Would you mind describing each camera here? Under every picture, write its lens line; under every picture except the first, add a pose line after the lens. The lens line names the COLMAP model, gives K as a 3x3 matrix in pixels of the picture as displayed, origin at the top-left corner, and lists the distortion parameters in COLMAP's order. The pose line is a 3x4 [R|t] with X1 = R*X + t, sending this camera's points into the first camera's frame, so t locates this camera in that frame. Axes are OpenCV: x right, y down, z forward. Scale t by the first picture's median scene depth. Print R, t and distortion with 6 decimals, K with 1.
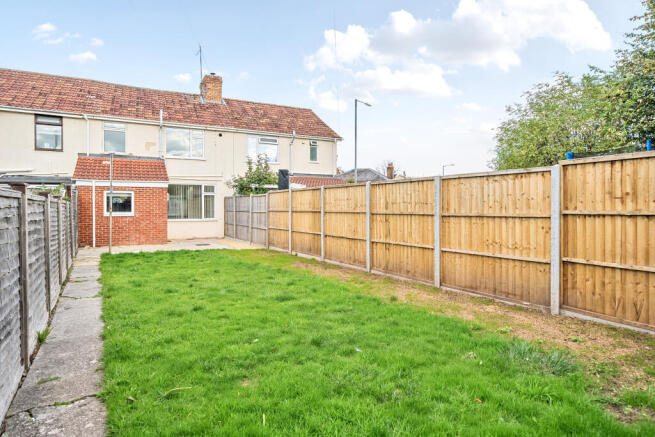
lens RADIAL K [[386.4, 0, 326.1], [0, 386.4, 211.6], [0, 0, 1]] dist [0.005485, 0.002577]
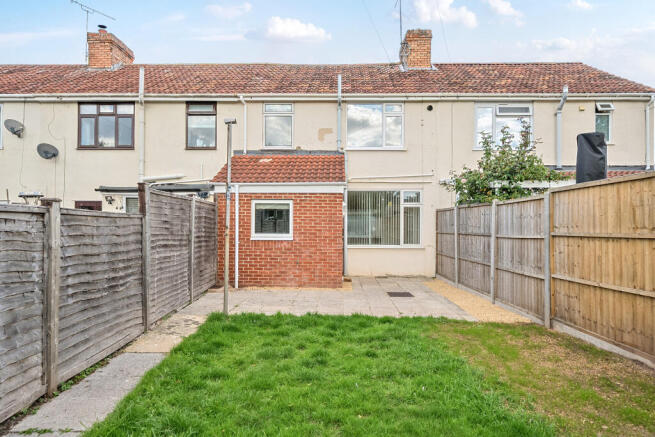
lens RADIAL K [[395.3, 0, 325.7], [0, 395.3, 218.0], [0, 0, 1]] dist [0.005974, -0.000766]
pose [[0.872610, -0.006813, -0.488371, -0.128272], [-0.010019, 0.999443, -0.031844, -0.004136], [0.488316, 0.032680, 0.872055, 0.430947]]
